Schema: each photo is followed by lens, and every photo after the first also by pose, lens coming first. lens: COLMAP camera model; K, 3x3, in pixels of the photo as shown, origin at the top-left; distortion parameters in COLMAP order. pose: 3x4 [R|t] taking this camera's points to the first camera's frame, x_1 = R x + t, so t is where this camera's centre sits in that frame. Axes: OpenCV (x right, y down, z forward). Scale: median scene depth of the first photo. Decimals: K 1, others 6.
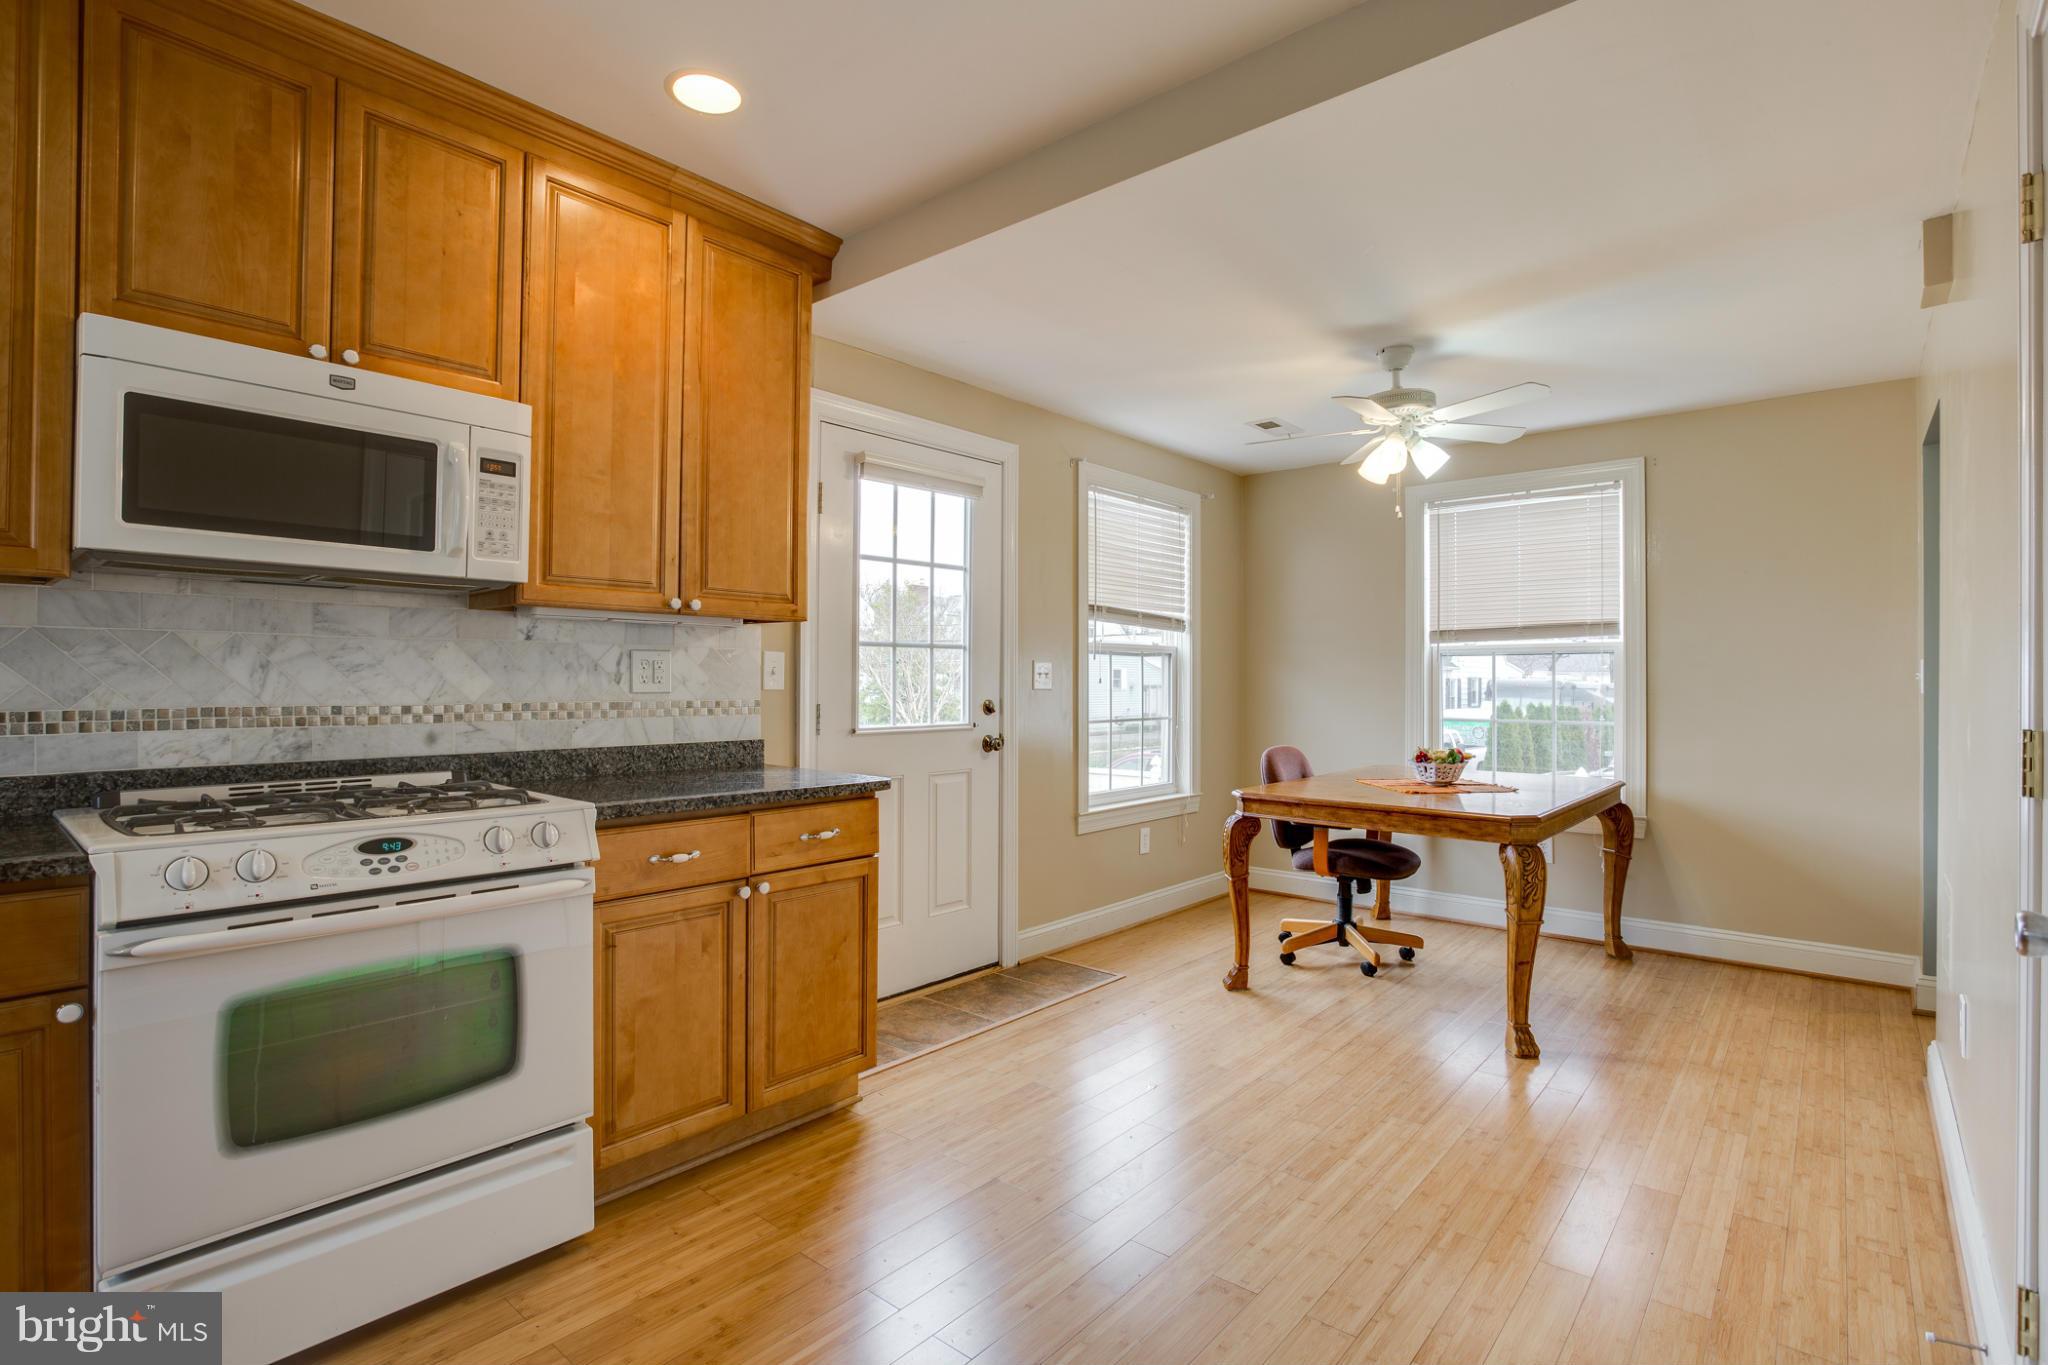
lens RADIAL K [[986.9, 0, 1027.9], [0, 986.9, 677.3], [0, 0, 1]] dist [-0.051313, 0.023012]
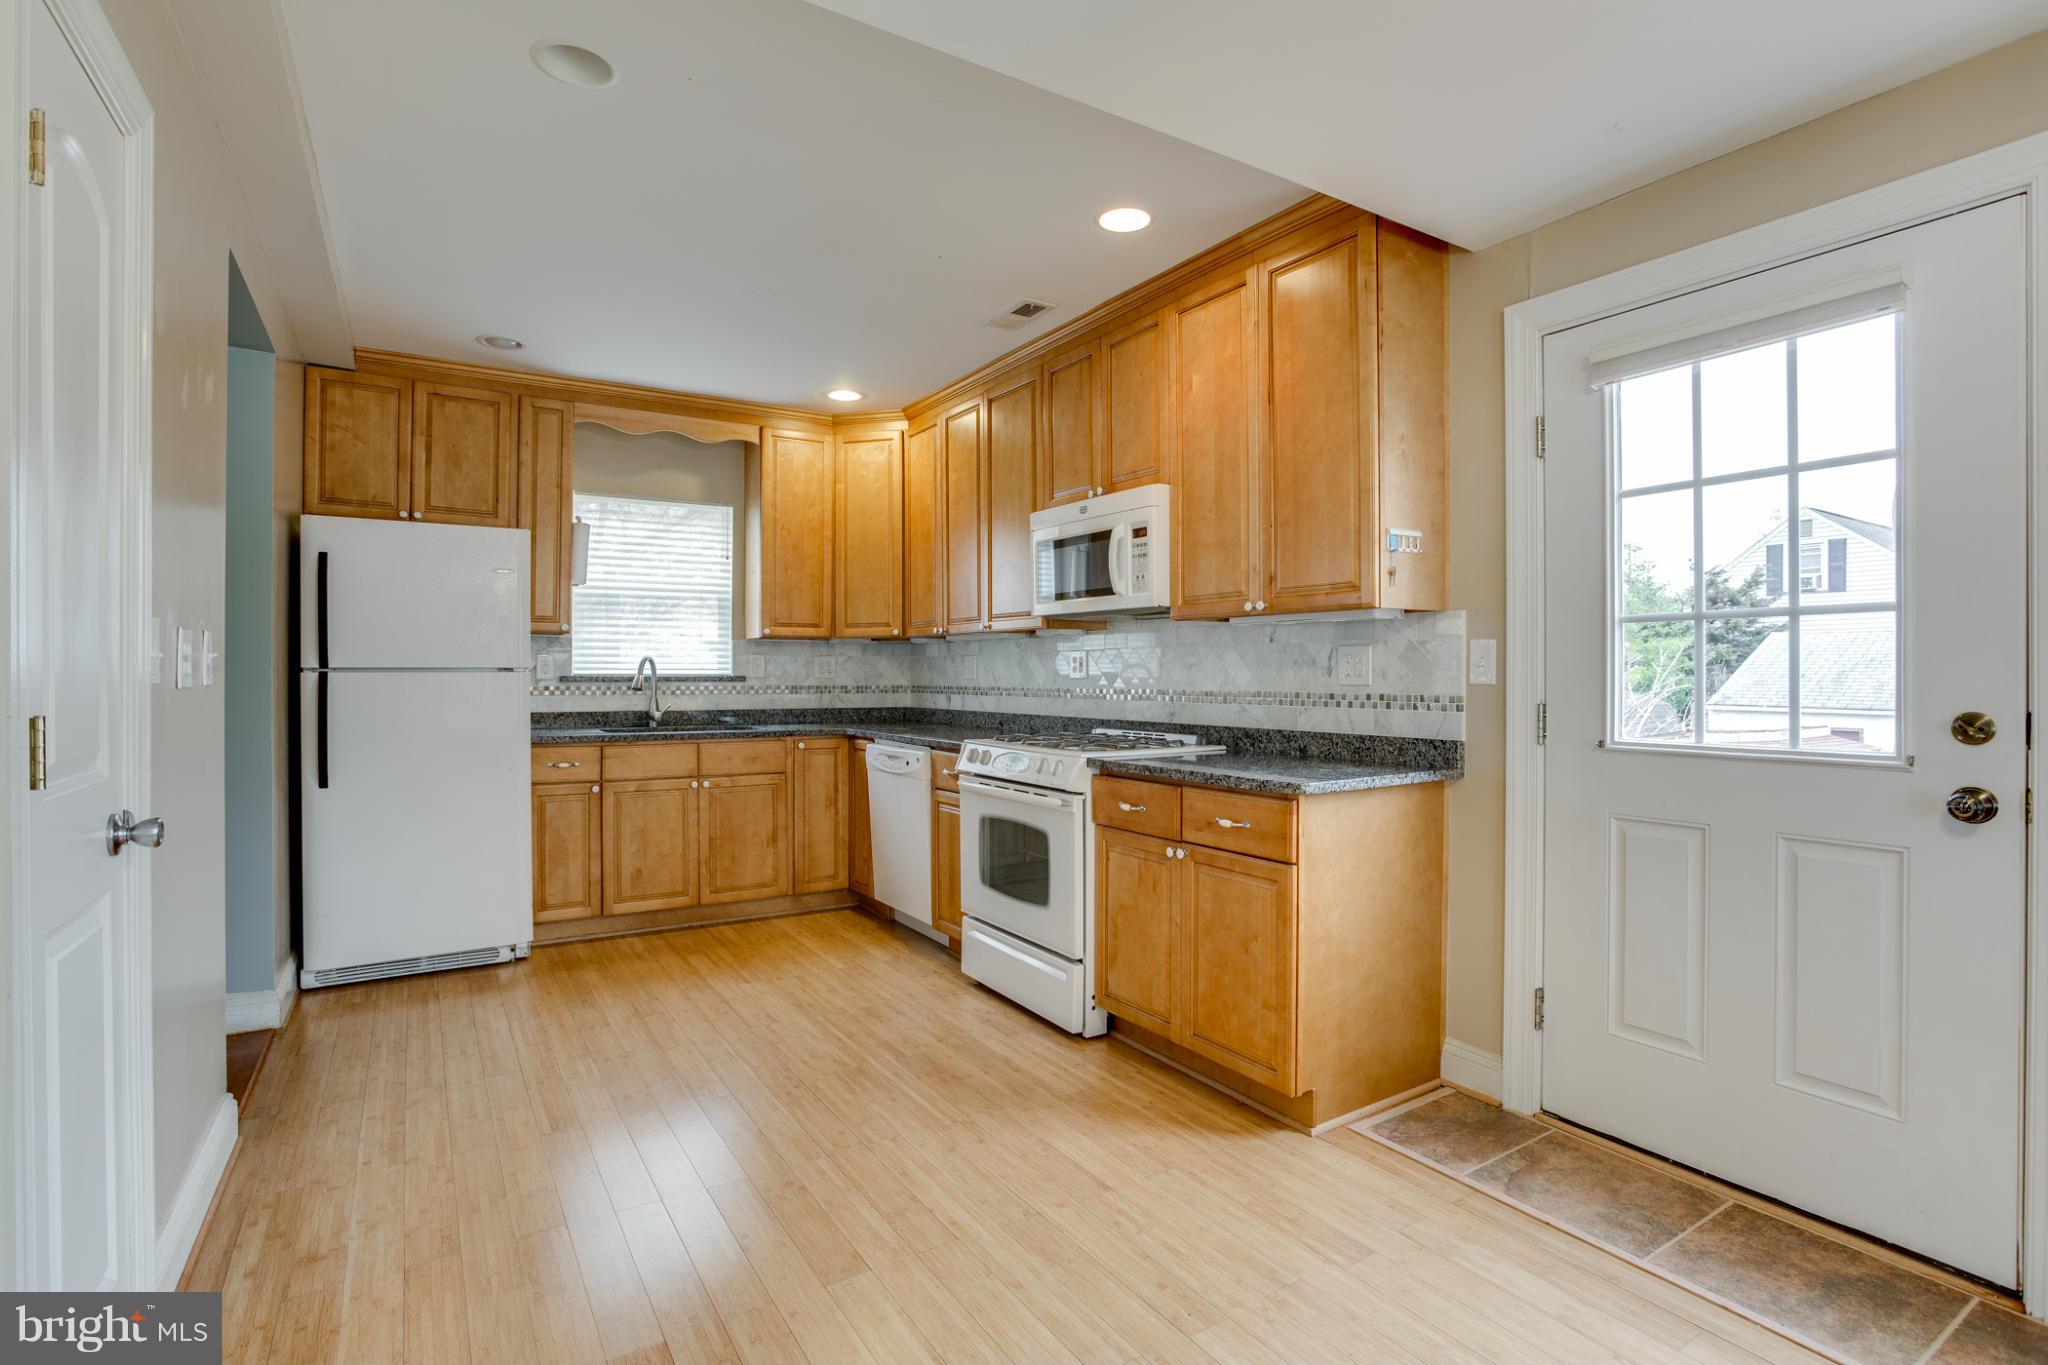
lens RADIAL K [[986.9, 0, 1027.9], [0, 986.9, 677.3], [0, 0, 1]] dist [-0.051313, 0.023012]
pose [[-0.294572, -0.001412, -0.955628, 0.767619], [0.000133, 0.999999, -0.001519, 0.009241], [0.955629, -0.000575, -0.294572, 1.014601]]
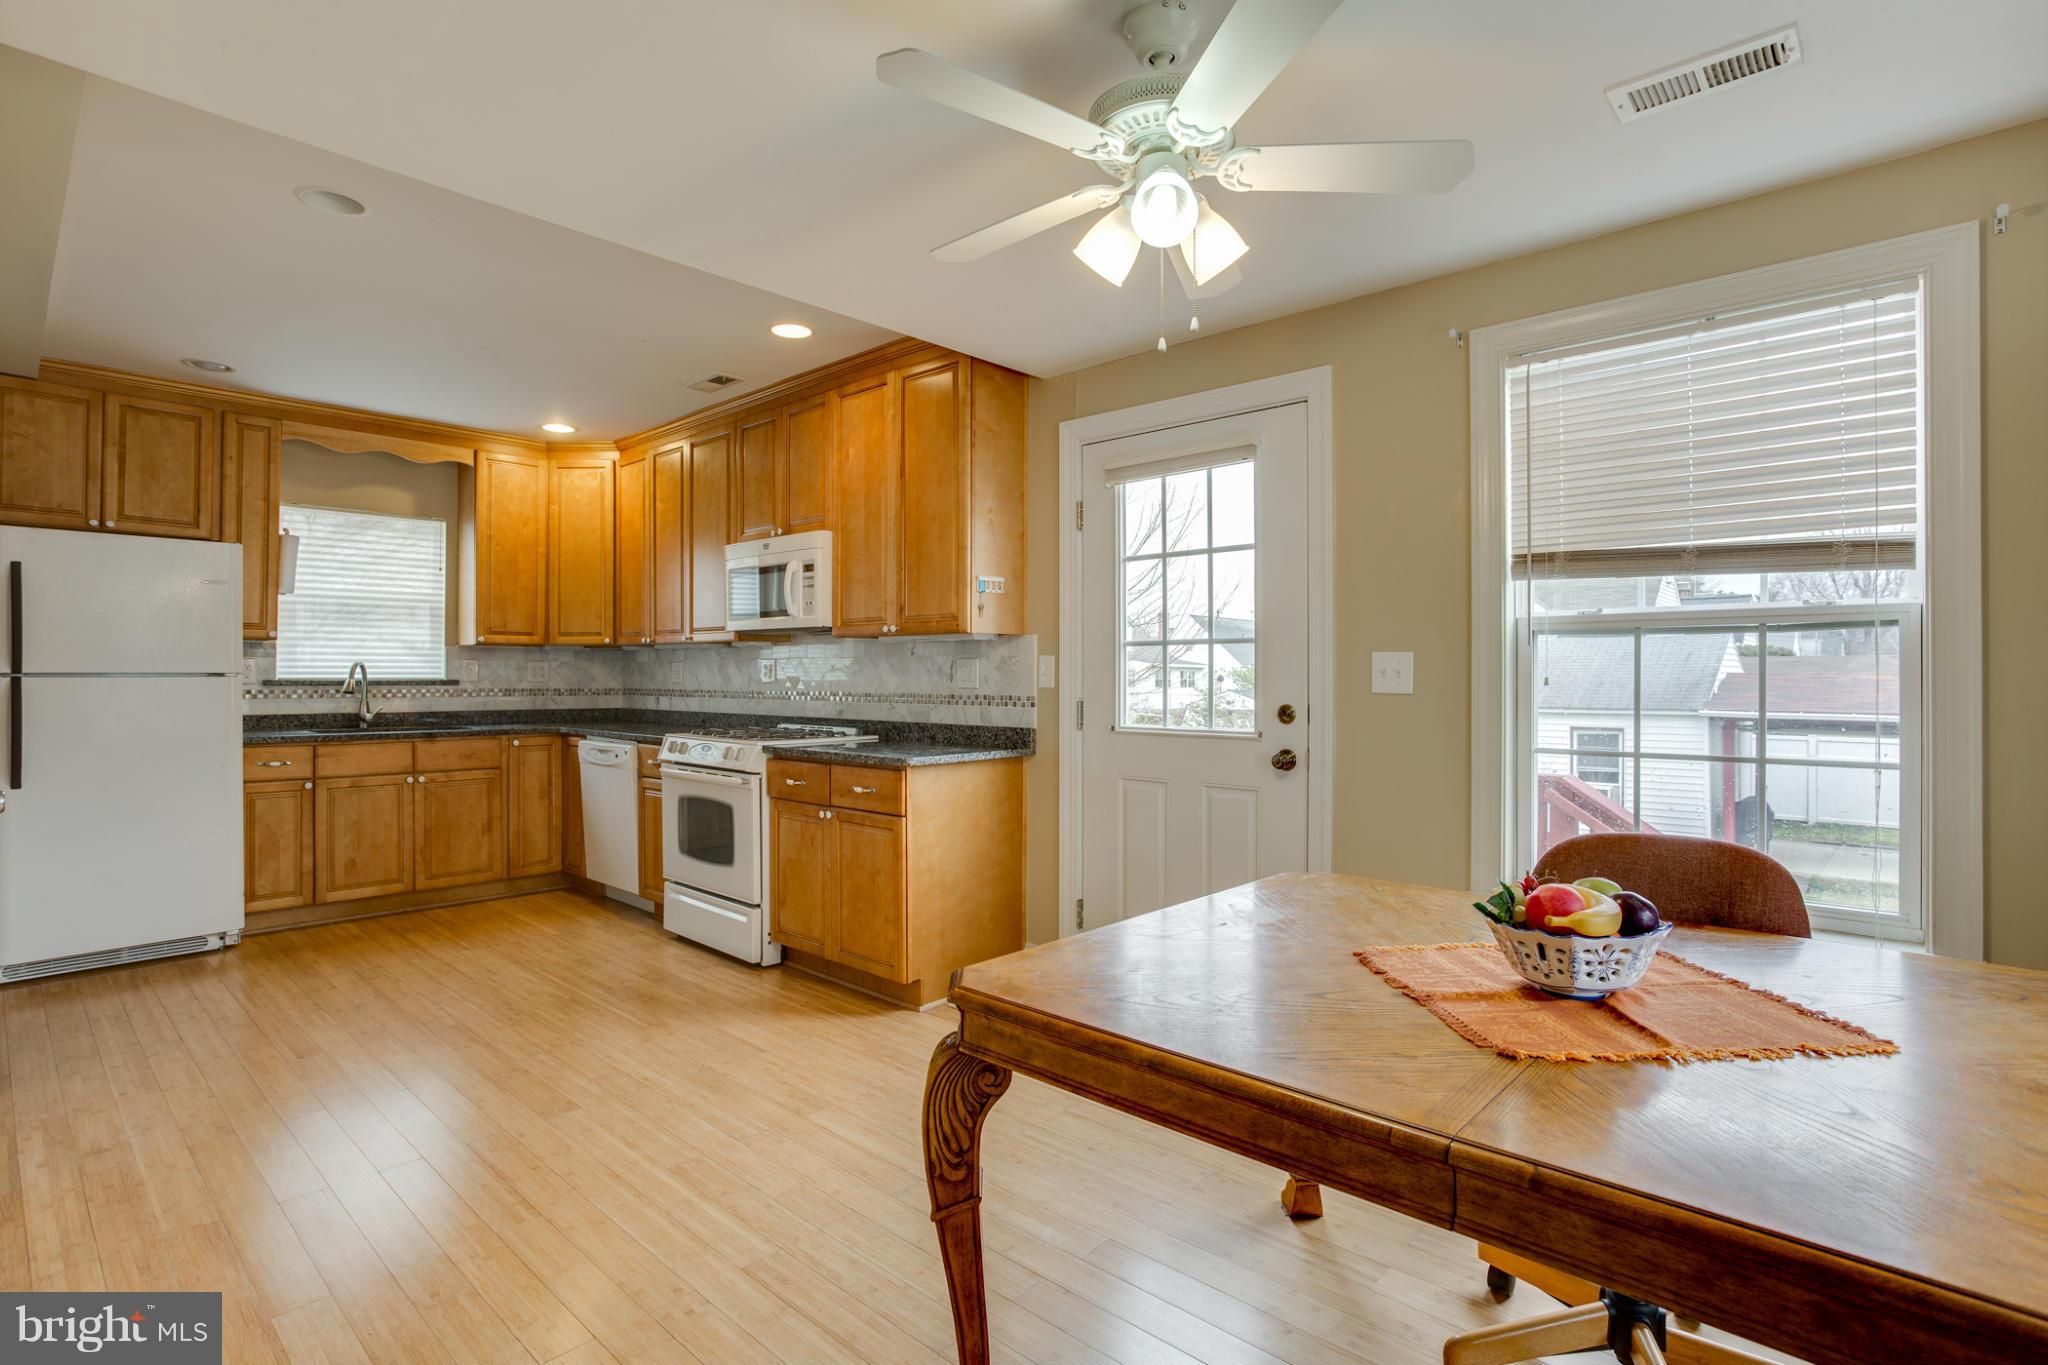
lens RADIAL K [[986.9, 0, 1027.9], [0, 986.9, 677.3], [0, 0, 1]] dist [-0.051313, 0.023012]
pose [[-0.033100, -0.002546, -0.999449, 1.091287], [0.000107, 0.999997, -0.002551, 0.003816], [0.999452, -0.000191, -0.033100, 1.181502]]
